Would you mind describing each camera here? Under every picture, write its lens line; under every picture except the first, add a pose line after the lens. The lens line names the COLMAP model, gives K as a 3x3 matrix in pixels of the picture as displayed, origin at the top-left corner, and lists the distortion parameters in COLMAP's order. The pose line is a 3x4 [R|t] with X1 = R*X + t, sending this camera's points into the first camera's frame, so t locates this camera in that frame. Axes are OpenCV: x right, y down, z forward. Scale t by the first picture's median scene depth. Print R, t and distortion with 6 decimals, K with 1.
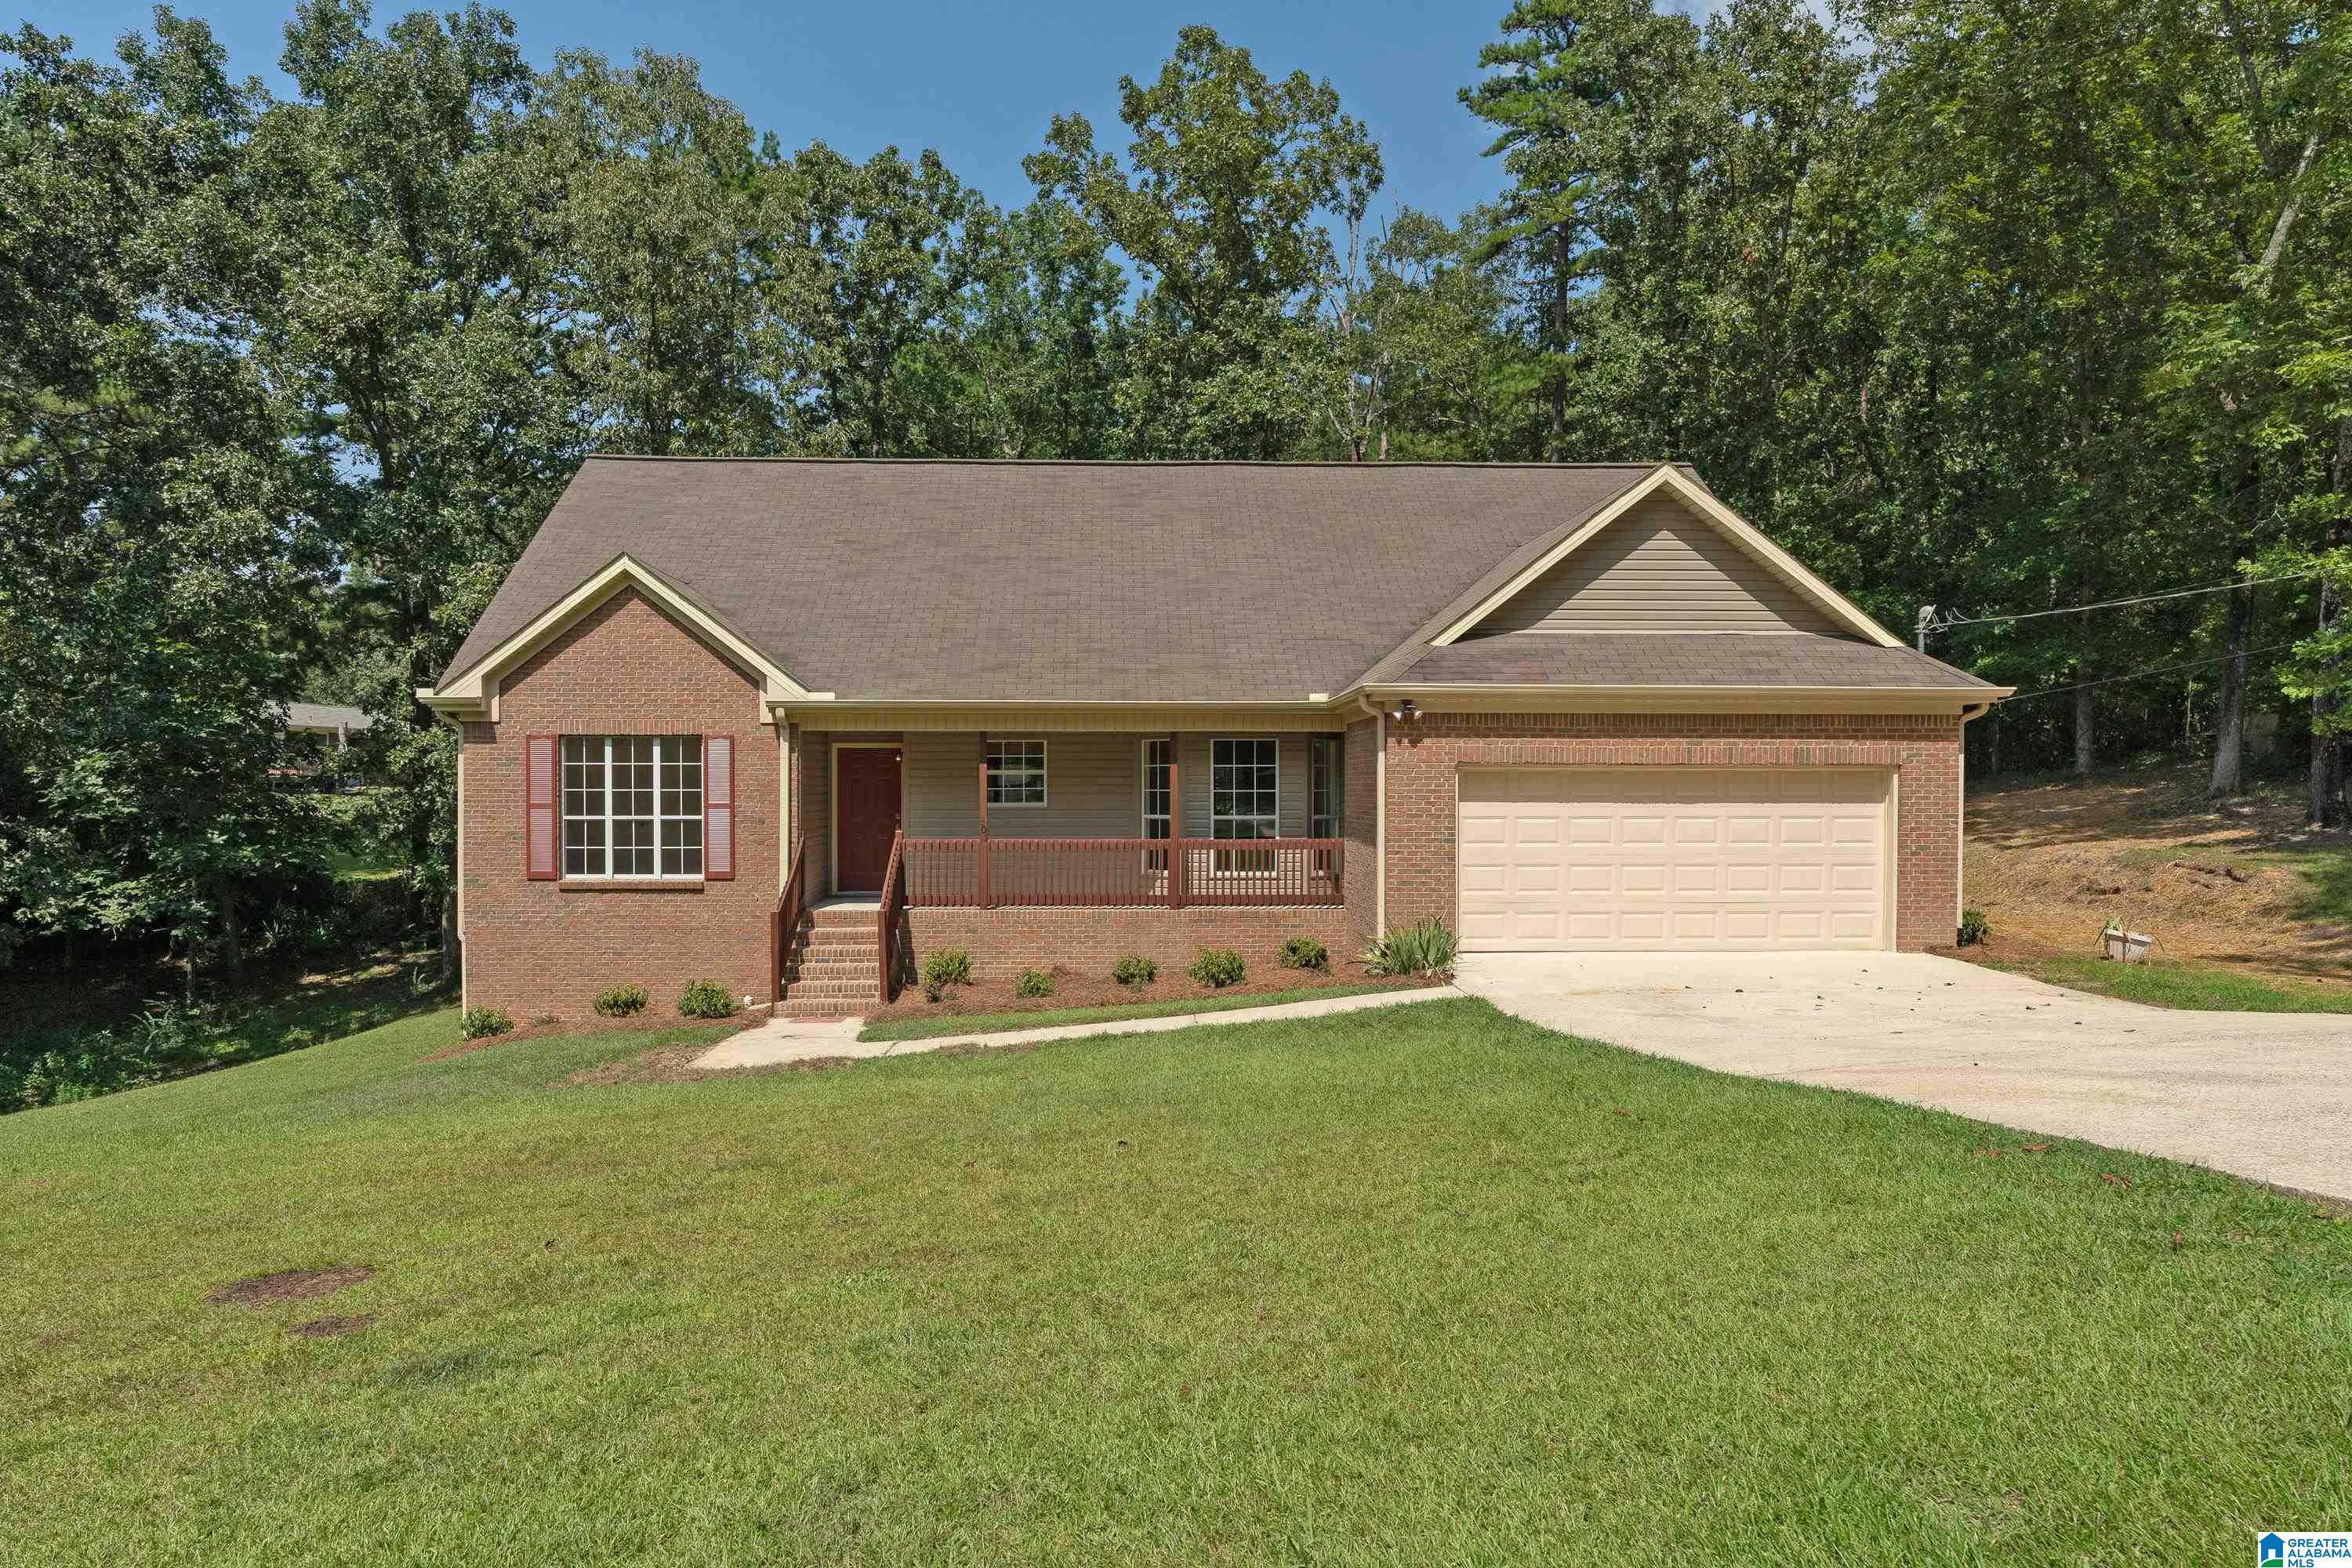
lens RADIAL K [[1421.4, 0, 1166.8], [0, 1421.4, 794.9], [0, 0, 1]] dist [-0.006167, 0.000656]
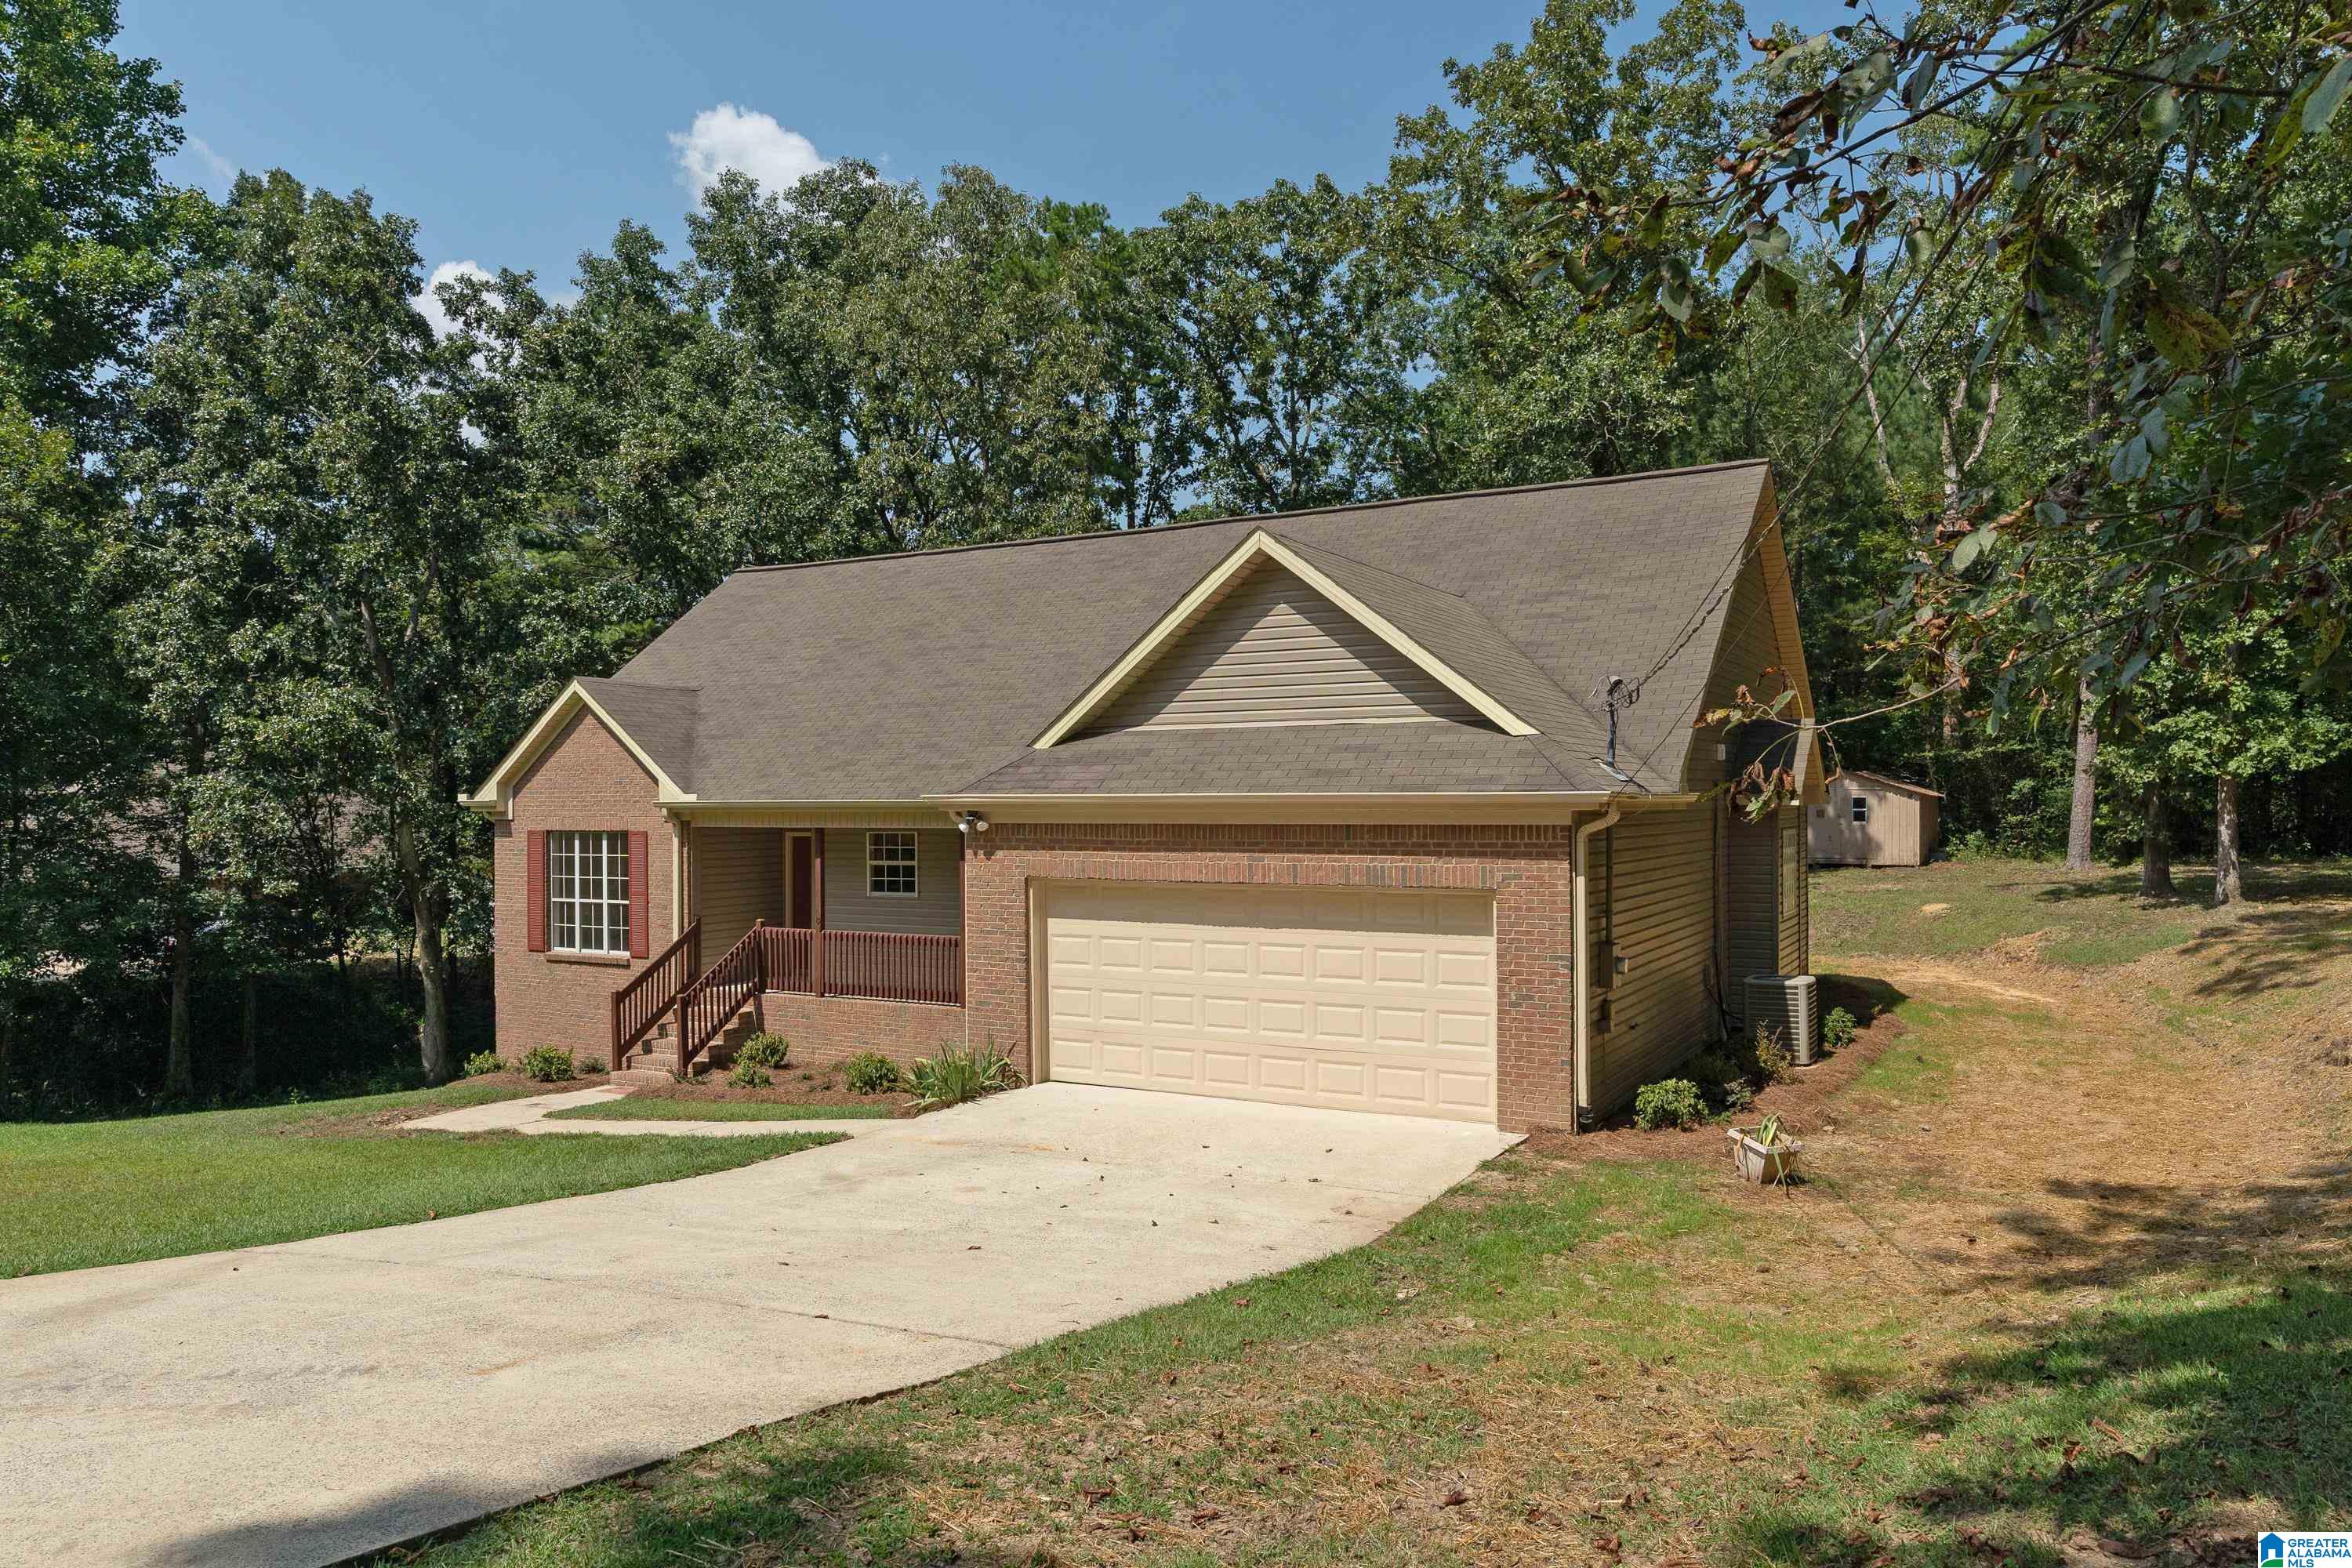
lens RADIAL K [[1550.2, 0, 1176.0], [0, 1550.2, 784.0], [0, 0, 1]] dist [-0.008372, -0.000665]
pose [[0.853888, -0.012221, -0.520313, 0.707700], [0.002439, 0.999807, -0.019481, -0.054846], [0.520451, 0.015366, 0.853753, 0.159404]]
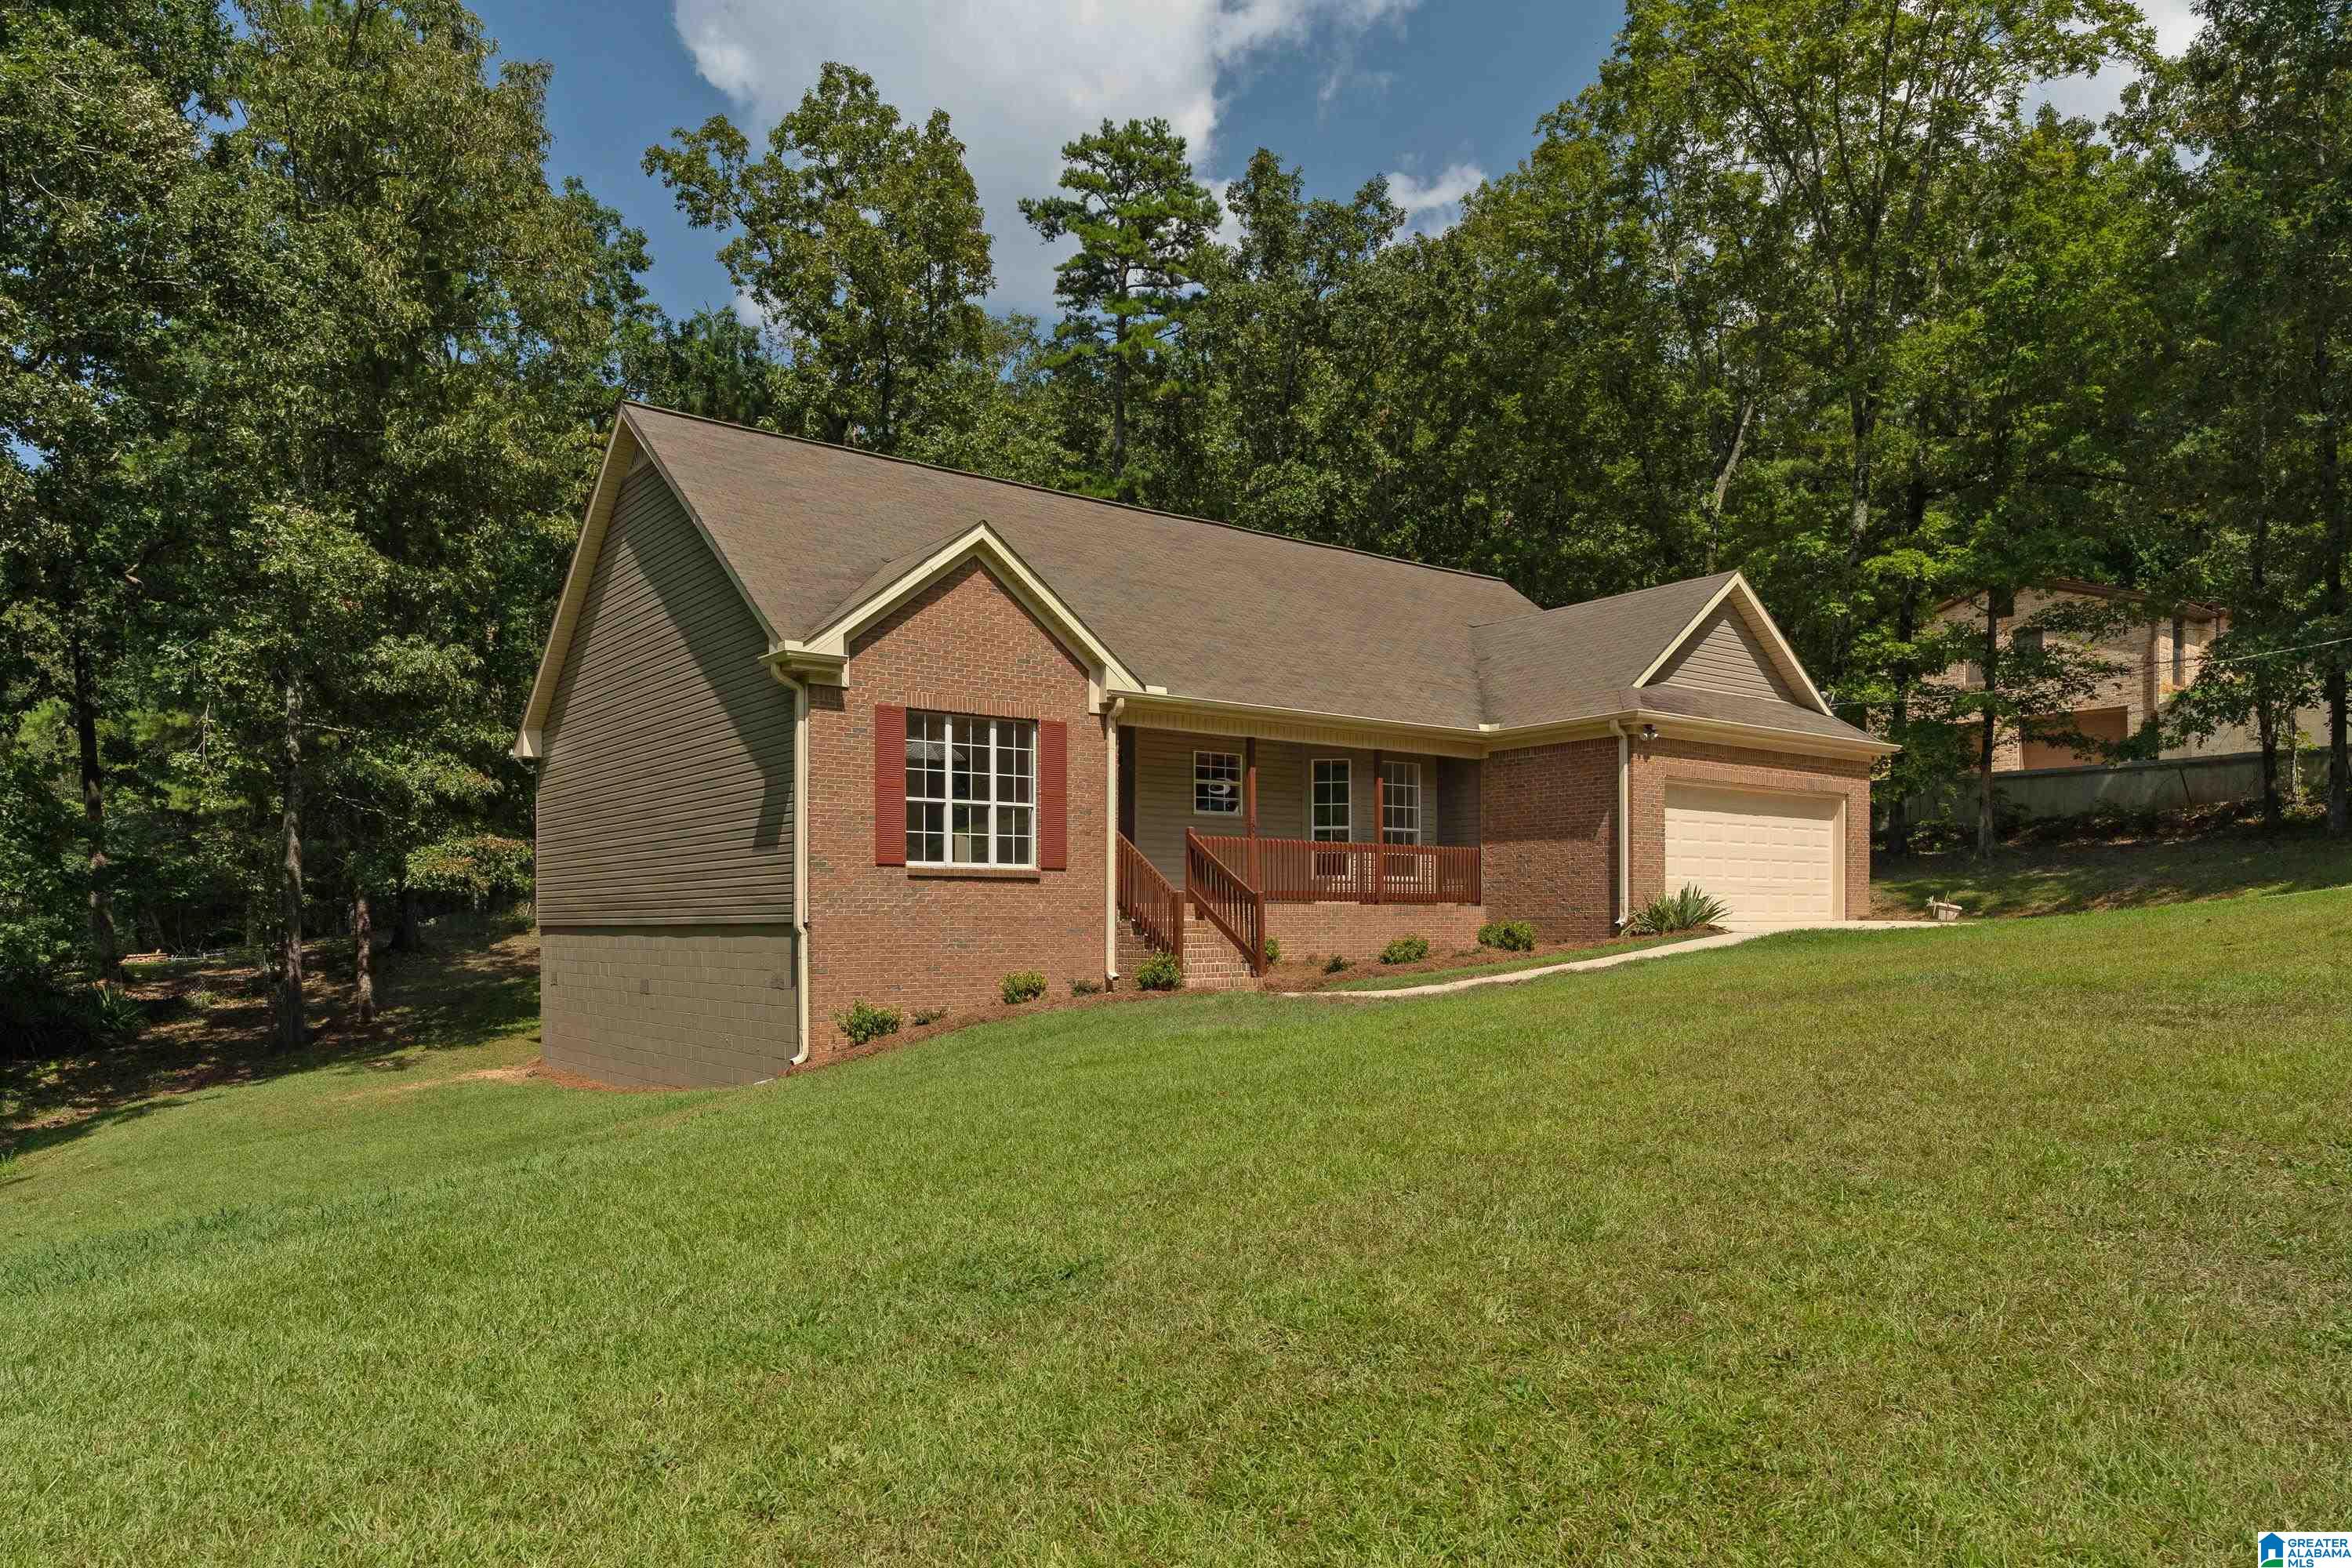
lens RADIAL K [[1519.2, 0, 1179.3], [0, 1519.2, 909.9], [0, 0, 1]] dist [-0.002322, -0.001395]
pose [[0.814253, 0.003992, 0.580497, -0.854618], [0.008343, 0.999793, -0.018577, 0.108296], [-0.580451, 0.019970, 0.814050, 0.100499]]
